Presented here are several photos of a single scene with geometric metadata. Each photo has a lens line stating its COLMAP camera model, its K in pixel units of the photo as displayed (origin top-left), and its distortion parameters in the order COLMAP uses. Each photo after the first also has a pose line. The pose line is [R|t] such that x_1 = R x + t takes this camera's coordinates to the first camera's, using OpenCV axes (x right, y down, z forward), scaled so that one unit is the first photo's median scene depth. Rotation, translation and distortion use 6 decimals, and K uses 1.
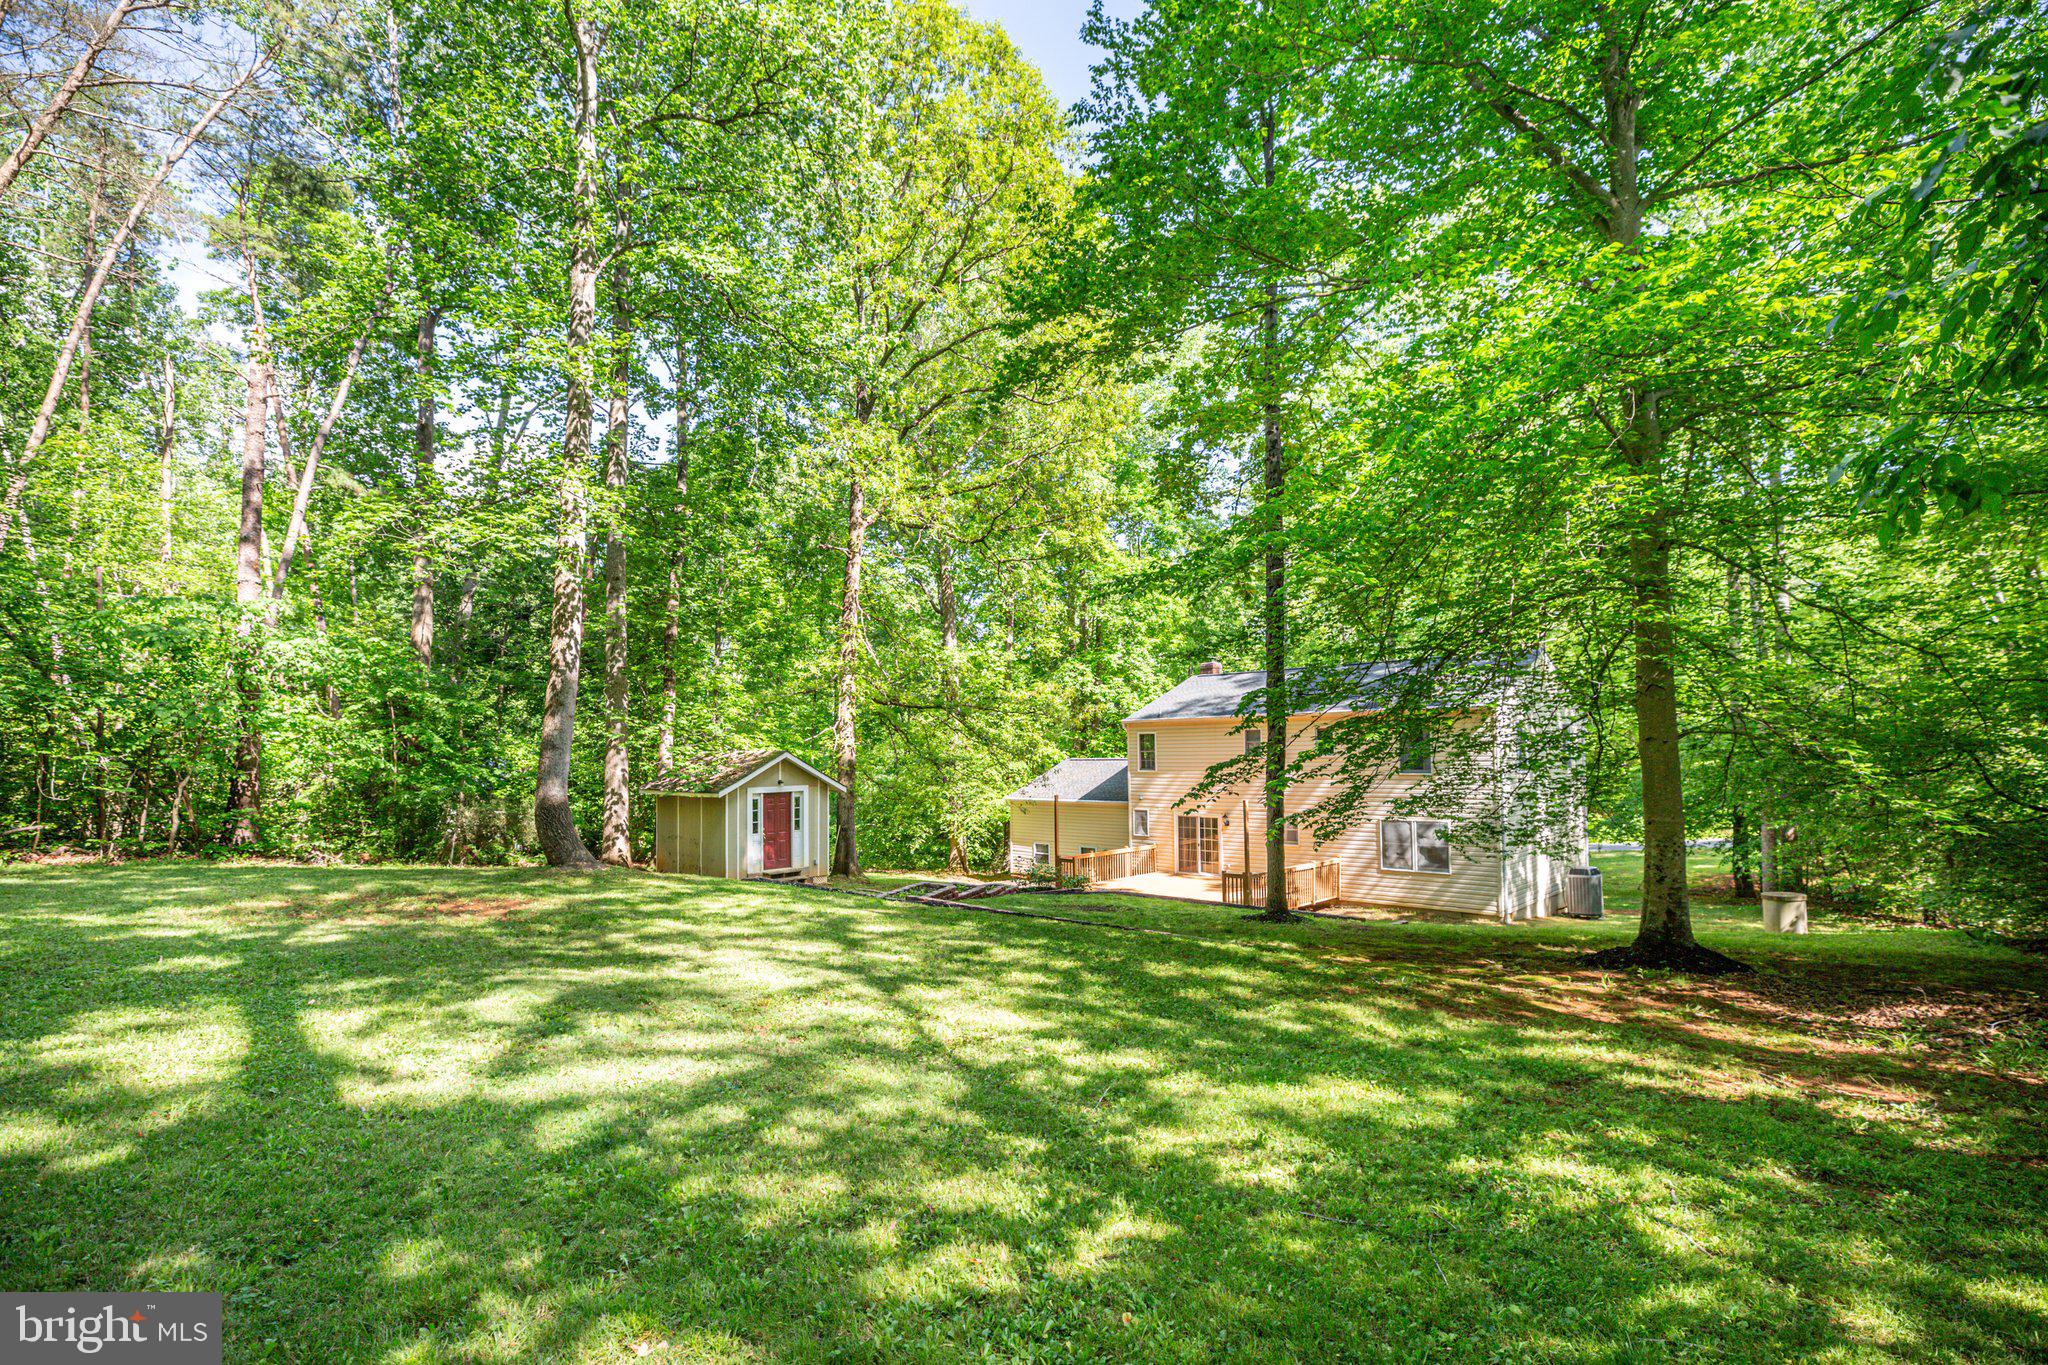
lens RADIAL K [[963.6, 0, 1024.0], [0, 963.6, 682.5], [0, 0, 1]] dist [-0.068135, 0.000022]
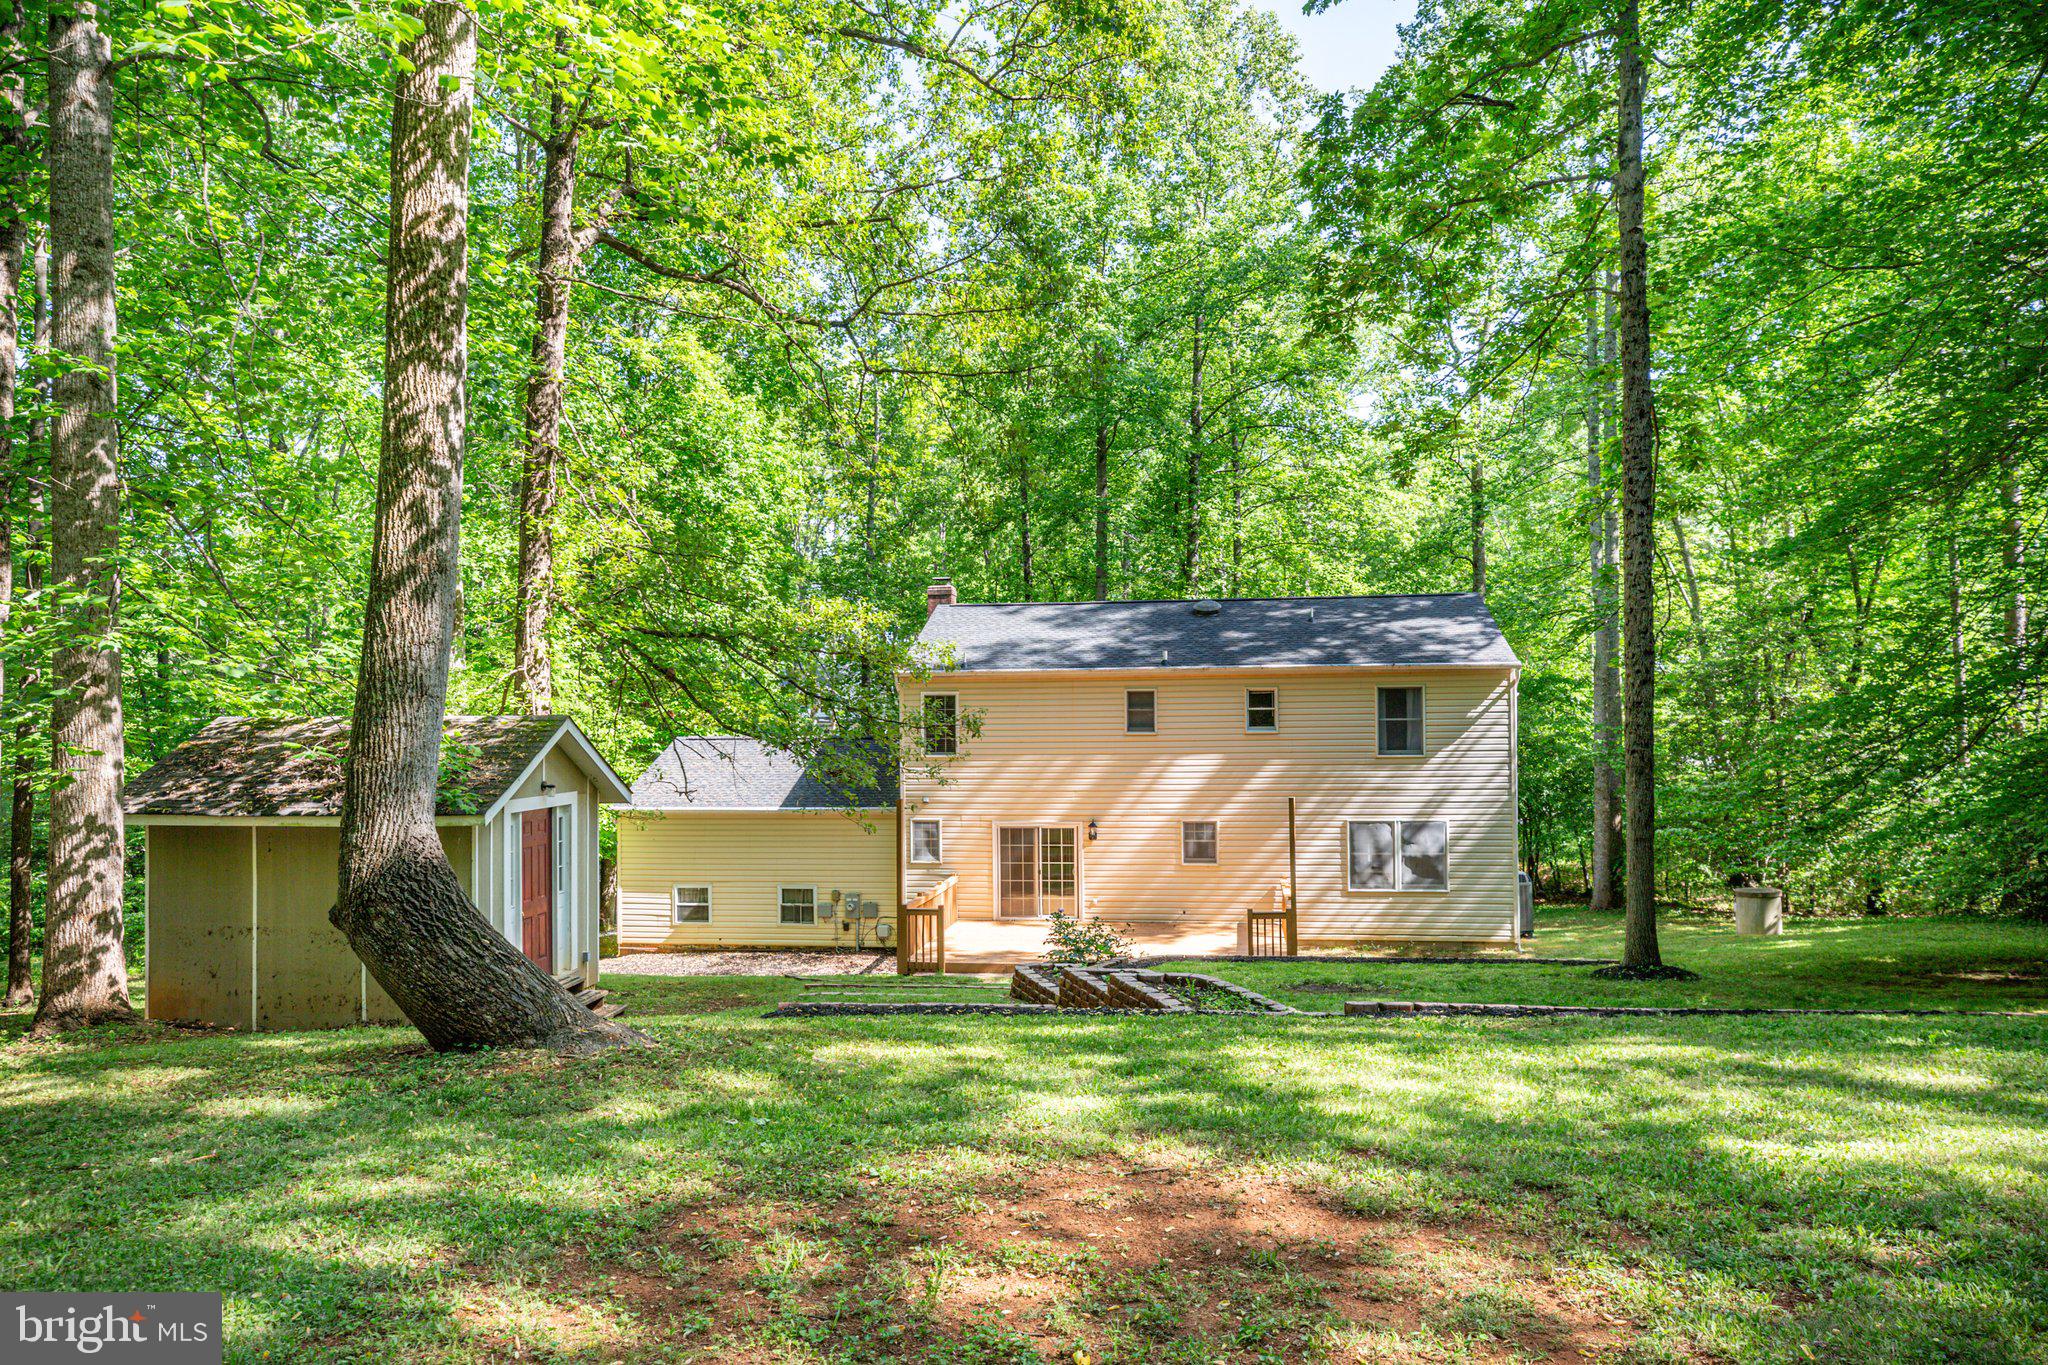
lens RADIAL K [[1363.2, 0, 1024.0], [0, 1363.2, 682.5], [0, 0, 1]] dist [-0.001321, 0.003015]
pose [[0.794728, 0.024061, 0.606489, -0.459560], [-0.043724, 0.998887, 0.017667, 0.034744], [-0.605389, -0.040558, 0.794896, 0.359449]]
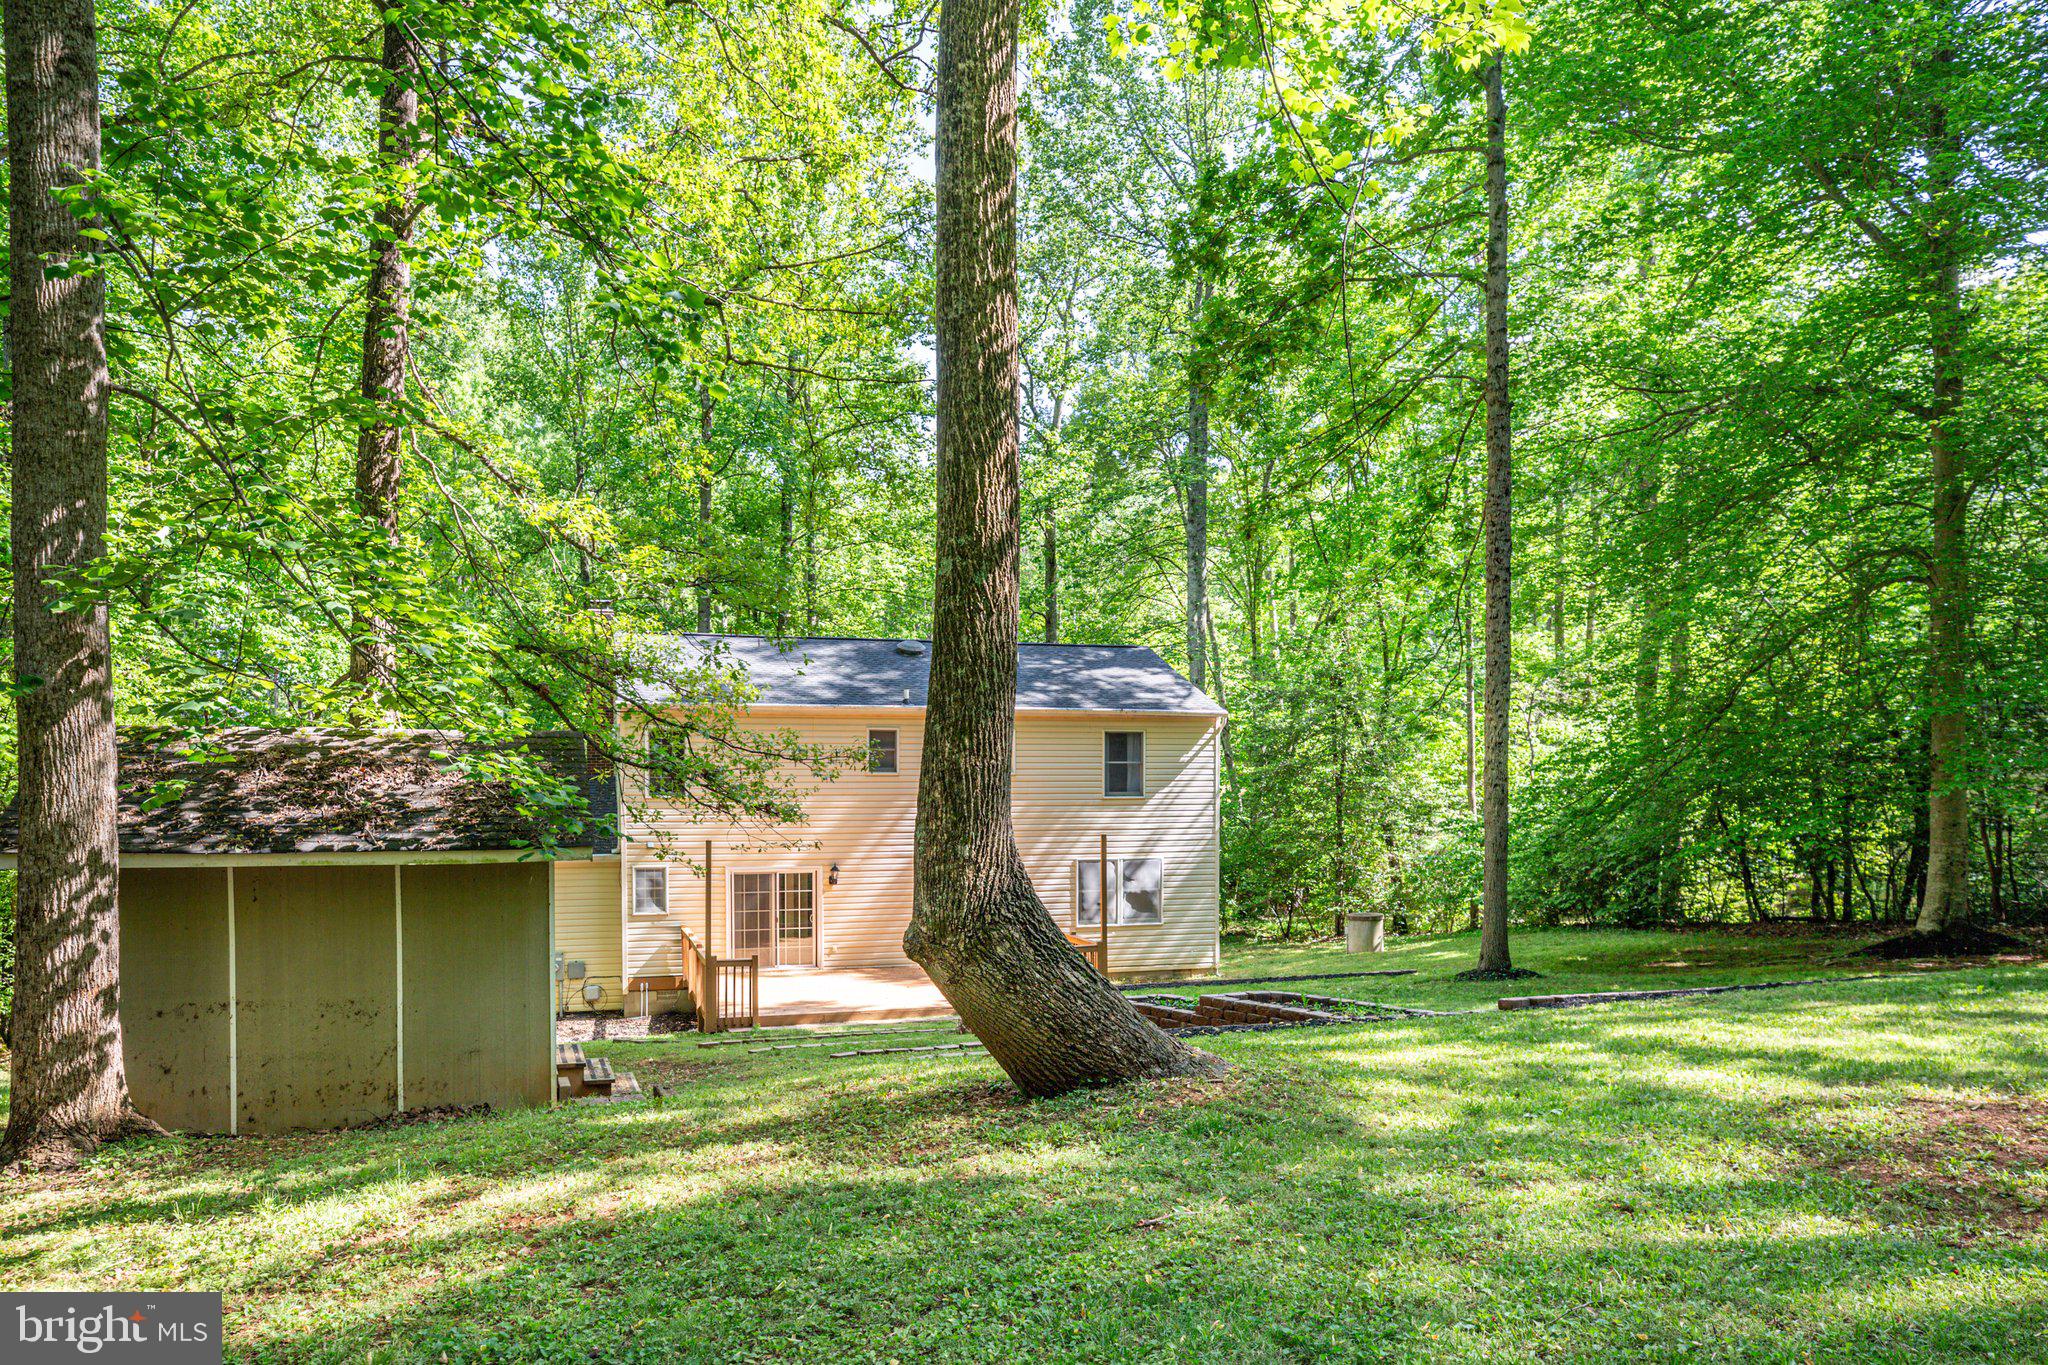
lens RADIAL K [[1400.0, 0, 994.1], [0, 1400.0, 789.0], [0, 0, 1]] dist [-0.000460, -0.001039]
pose [[0.453684, 0.006029, 0.891142, -0.652177], [-0.068082, 0.997289, 0.027914, 0.066349], [-0.888558, -0.073335, 0.452864, 0.599800]]
